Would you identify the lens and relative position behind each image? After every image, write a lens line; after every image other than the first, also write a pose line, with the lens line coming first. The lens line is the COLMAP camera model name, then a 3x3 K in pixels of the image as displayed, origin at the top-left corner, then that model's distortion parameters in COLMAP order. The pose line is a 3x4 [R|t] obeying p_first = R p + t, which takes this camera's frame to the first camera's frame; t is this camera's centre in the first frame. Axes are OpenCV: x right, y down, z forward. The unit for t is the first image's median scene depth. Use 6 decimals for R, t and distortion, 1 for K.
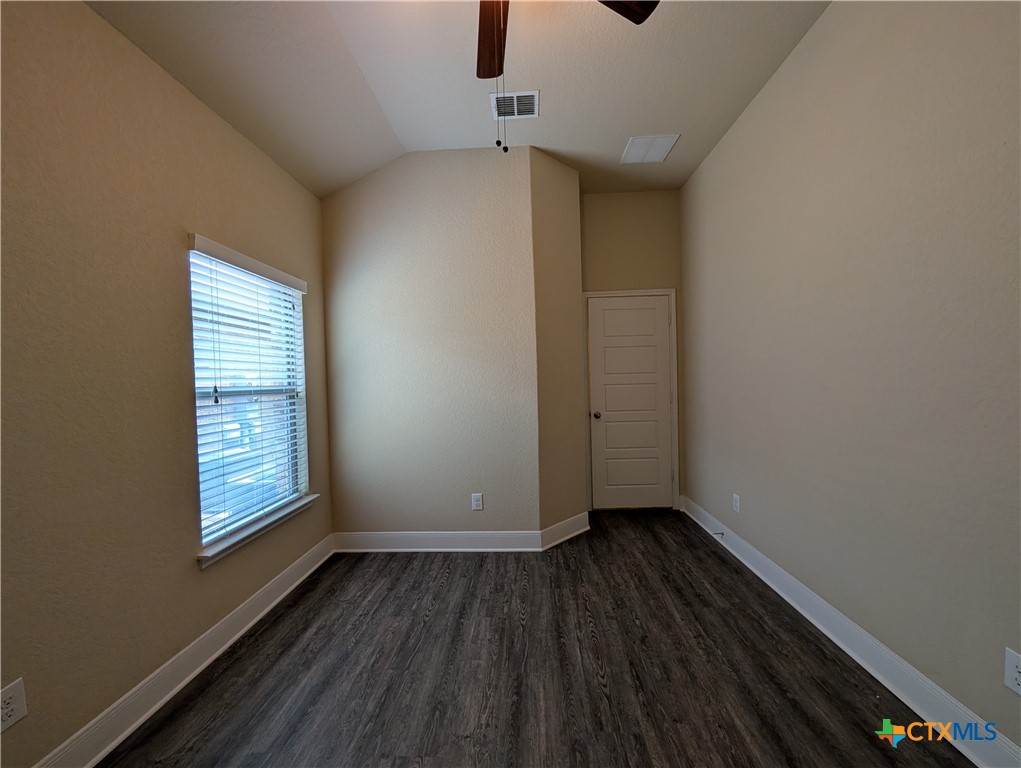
lens RADIAL K [[385.1, 0, 515.9], [0, 385.1, 377.1], [0, 0, 1]] dist [0.000953, -0.000312]
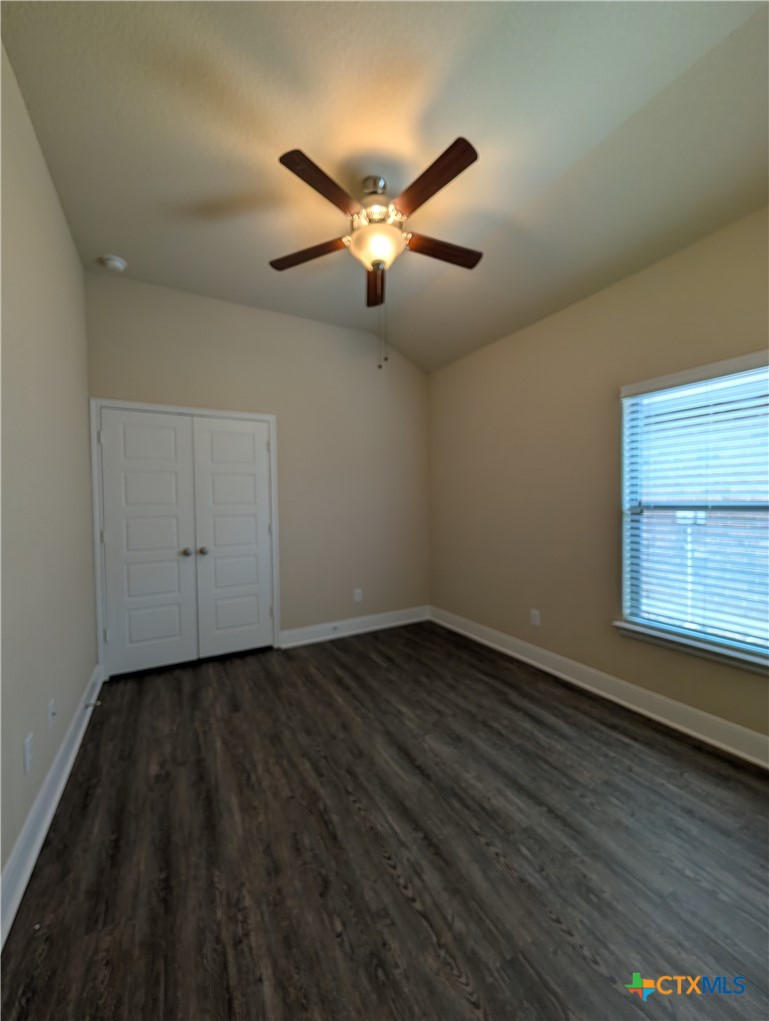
lens RADIAL K [[385.1, 0, 382.6], [0, 385.1, 510.0], [0, 0, 1]] dist [0.000953, -0.000312]
pose [[-0.855589, 0.045785, -0.515627, 0.602896], [0.035170, 0.998921, 0.030342, -0.014216], [0.516460, 0.007826, -0.856276, 1.737906]]
